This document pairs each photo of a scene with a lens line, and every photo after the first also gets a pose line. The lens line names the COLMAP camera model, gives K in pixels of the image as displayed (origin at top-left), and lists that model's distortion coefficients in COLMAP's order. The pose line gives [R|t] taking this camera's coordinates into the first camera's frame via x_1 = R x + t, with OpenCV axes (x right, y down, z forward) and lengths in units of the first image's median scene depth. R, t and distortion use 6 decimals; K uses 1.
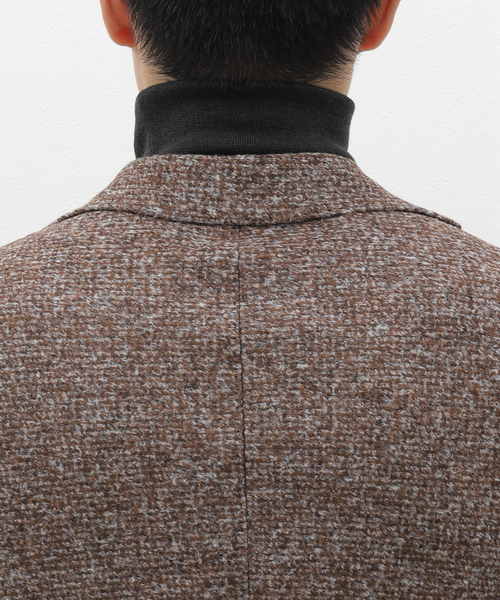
lens RADIAL K [[1838.5, 0, 250.0], [0, 1838.5, 300.0], [0, 0, 1]] dist [0.094396, 0.560819]
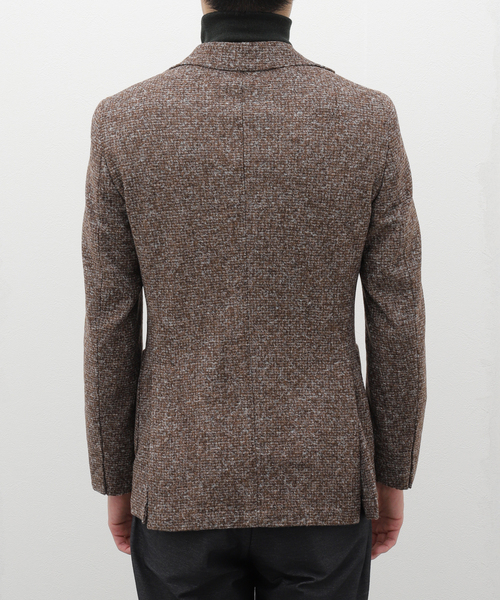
lens RADIAL K [[2556.4, 0, 250.0], [0, 2556.4, 300.0], [0, 0, 1]] dist [0.062370, 3.121018]
pose [[0.997567, 0.008825, -0.069149, 0.242489], [-0.005647, 0.998925, 0.046019, 0.107266], [0.069481, -0.045516, 0.996544, -2.413557]]
